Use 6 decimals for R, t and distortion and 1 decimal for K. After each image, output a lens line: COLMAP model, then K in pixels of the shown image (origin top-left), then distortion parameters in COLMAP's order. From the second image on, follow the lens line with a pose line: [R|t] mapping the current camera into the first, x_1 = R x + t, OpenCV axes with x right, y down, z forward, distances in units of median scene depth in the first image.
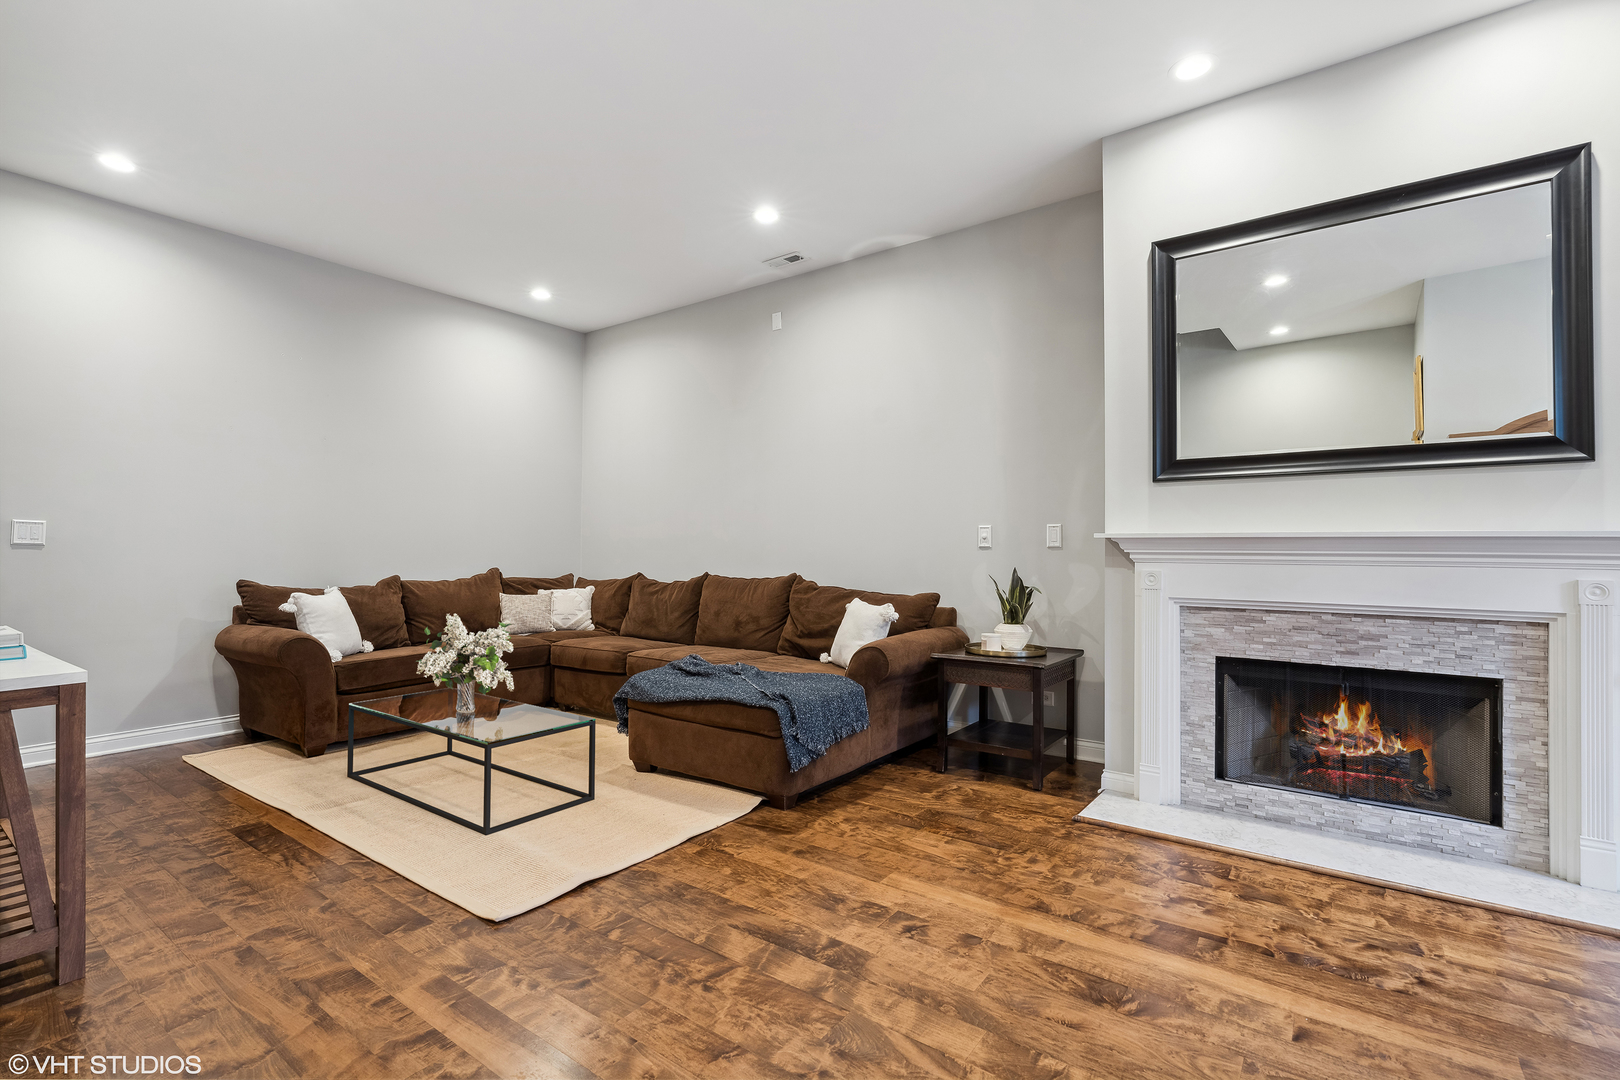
lens RADIAL K [[742.5, 0, 806.3], [0, 742.5, 538.5], [0, 0, 1]] dist [-0.002681, 0.000504]
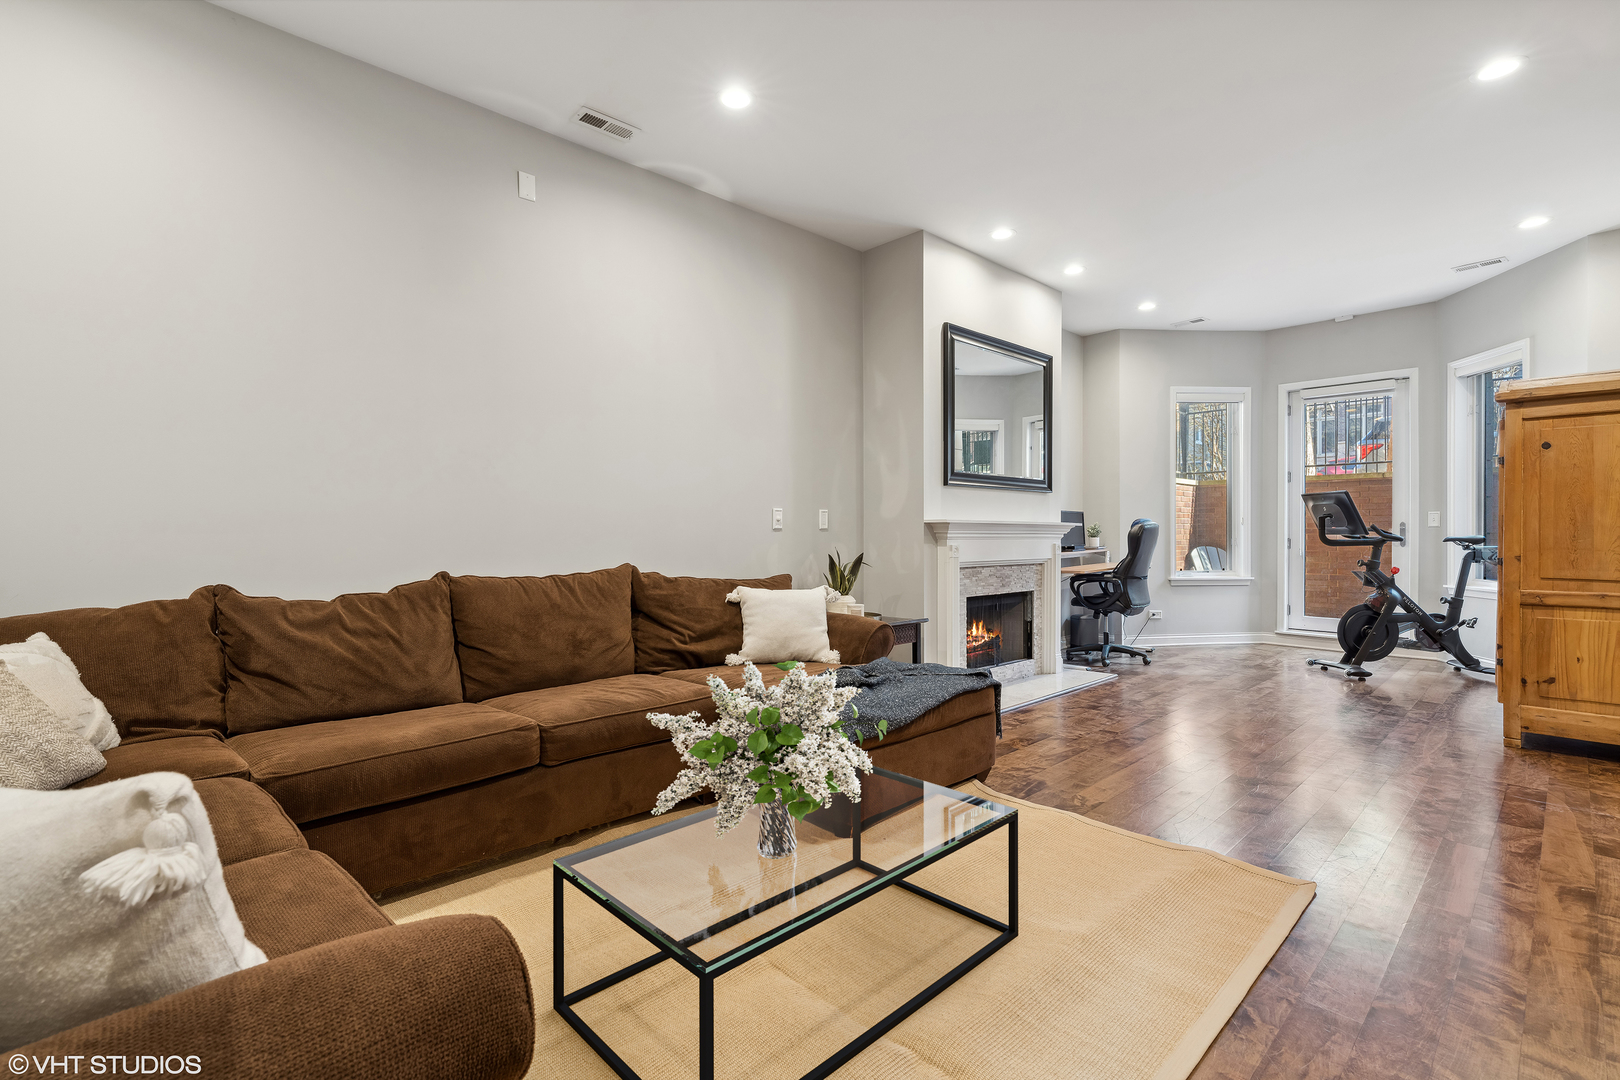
lens RADIAL K [[742.5, 0, 806.3], [0, 742.5, 538.5], [0, 0, 1]] dist [-0.002681, 0.000504]
pose [[0.168467, -0.007779, 0.985677, -1.216917], [-0.011695, 0.999883, 0.009890, 0.022152], [-0.985638, -0.013194, 0.168357, 1.199961]]
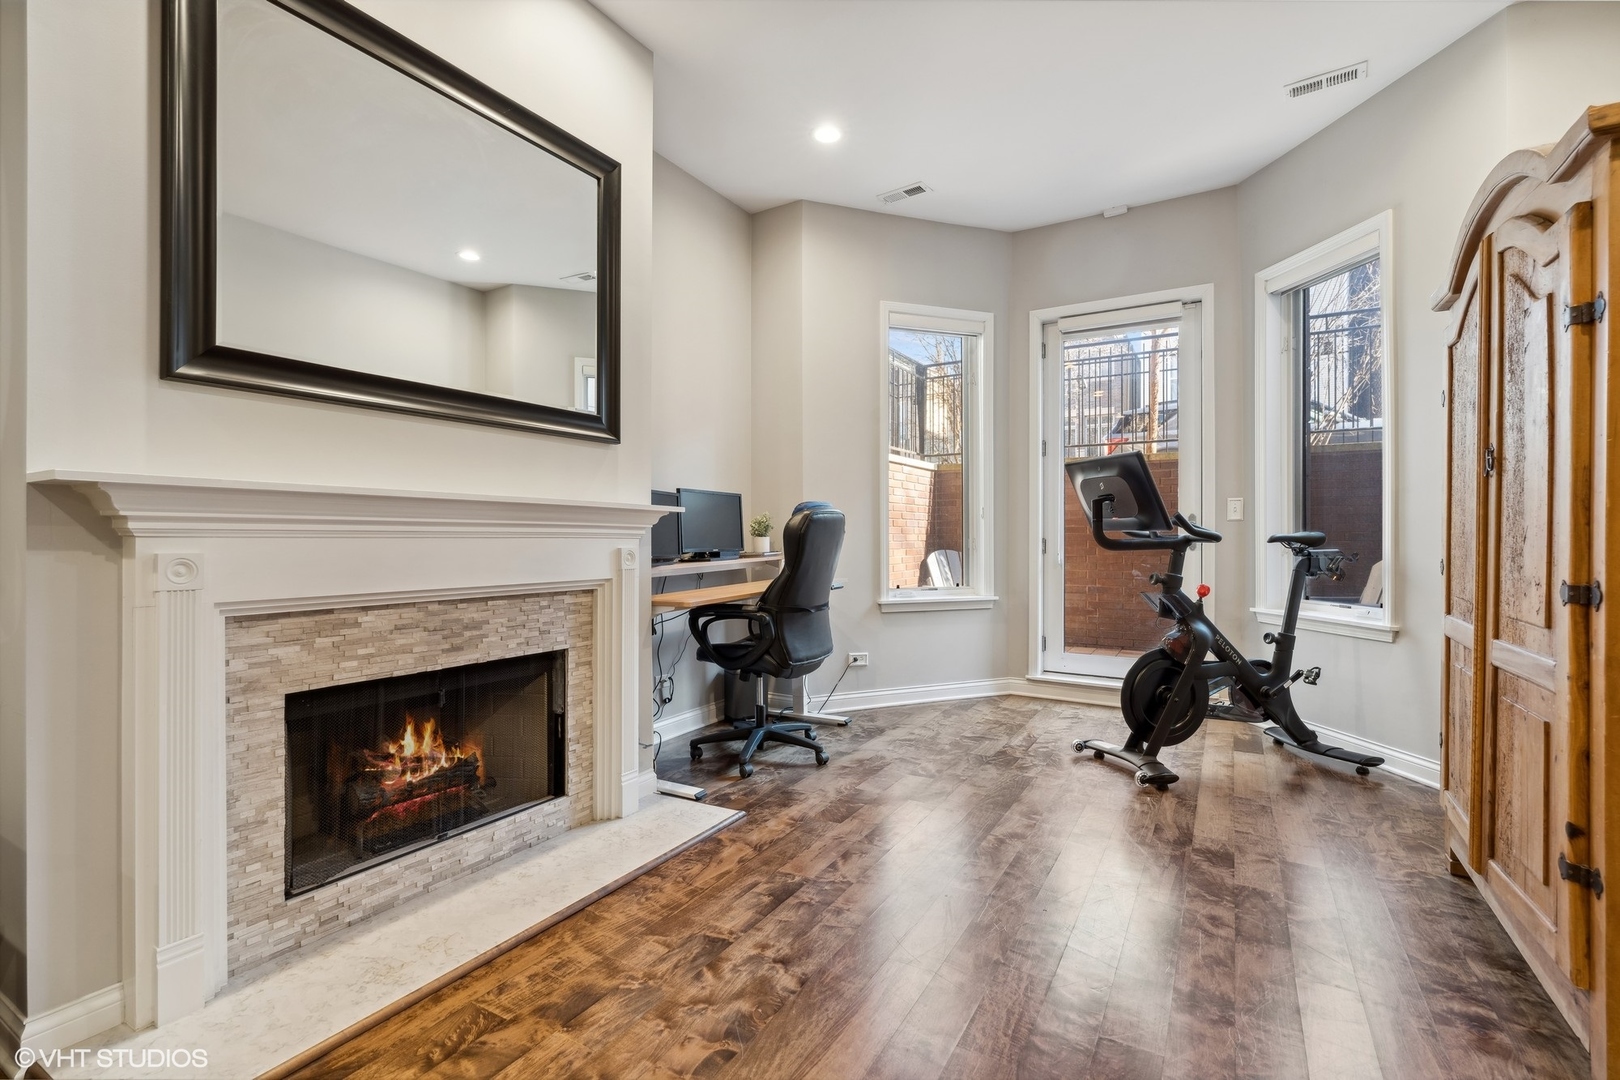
lens RADIAL K [[732.5, 0, 804.9], [0, 732.5, 536.6], [0, 0, 1]] dist [-0.000753, 0.000298]
pose [[-0.099998, -0.001602, 0.994986, -0.079816], [-0.013087, 0.999914, 0.000294, 0.030292], [-0.994902, -0.012991, -0.100011, 0.724220]]
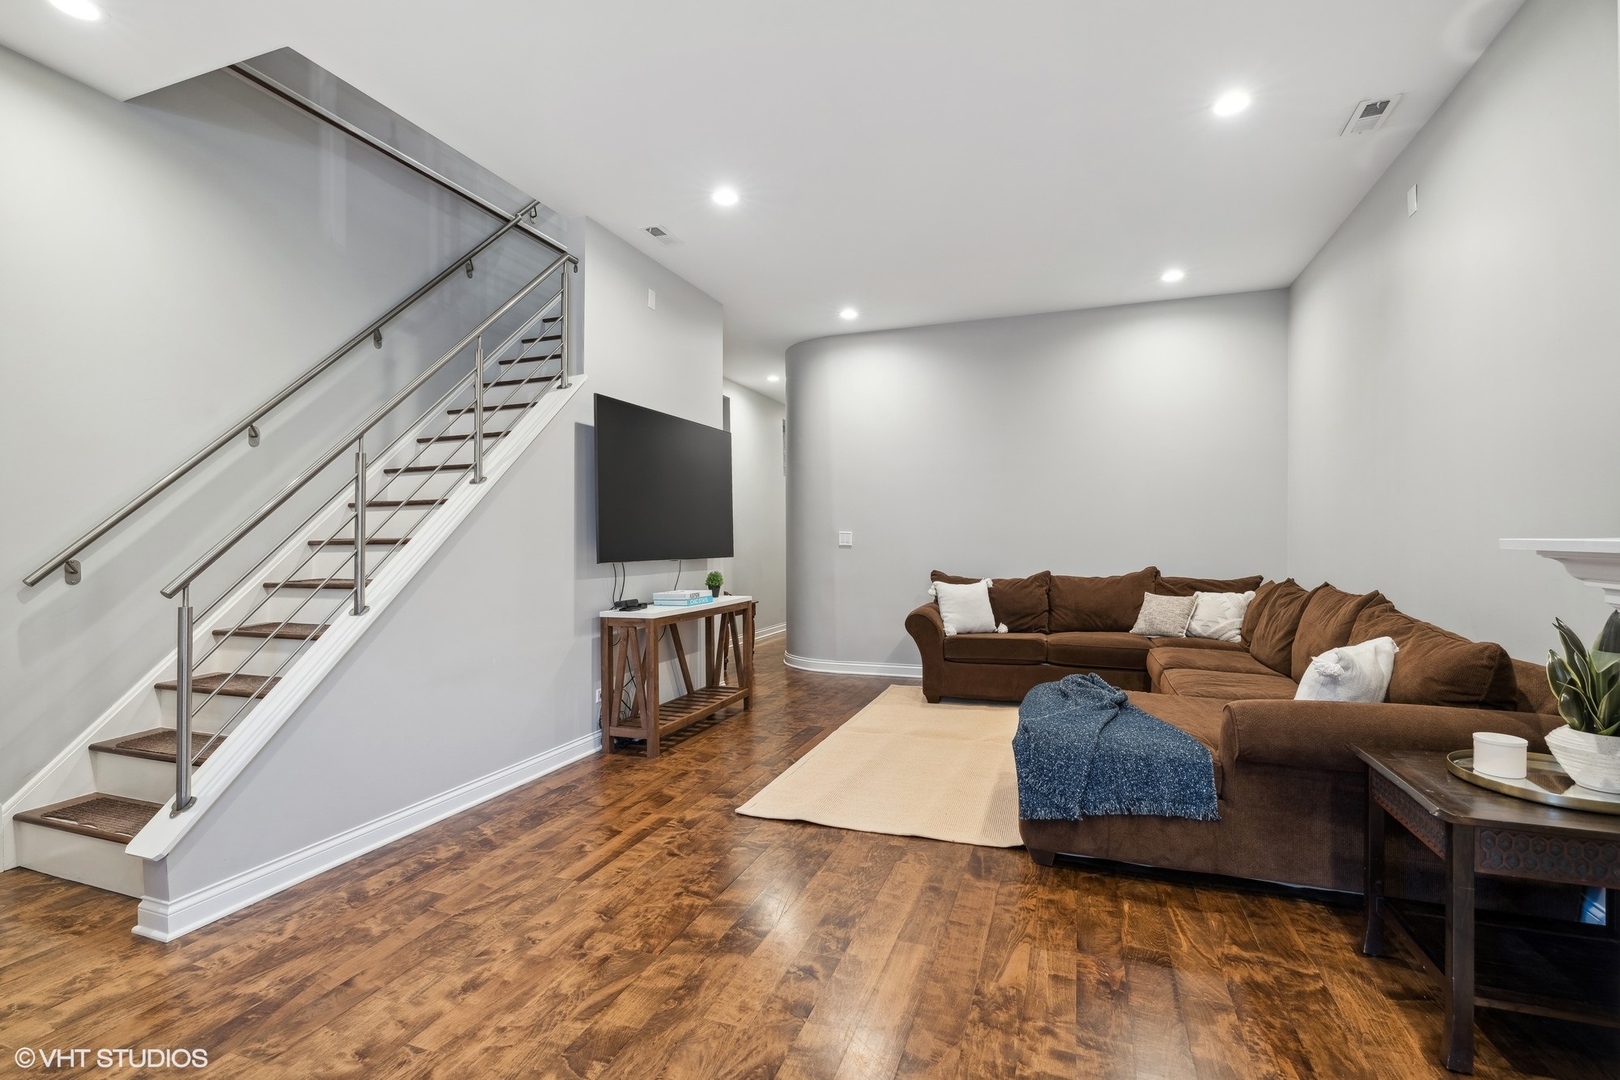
lens RADIAL K [[742.5, 0, 806.3], [0, 742.5, 538.5], [0, 0, 1]] dist [-0.002681, 0.000504]
pose [[0.278394, -0.004454, -0.960457, 0.805970], [0.020789, 0.999783, 0.001390, -0.017635], [0.960242, -0.020353, 0.278427, 0.576298]]
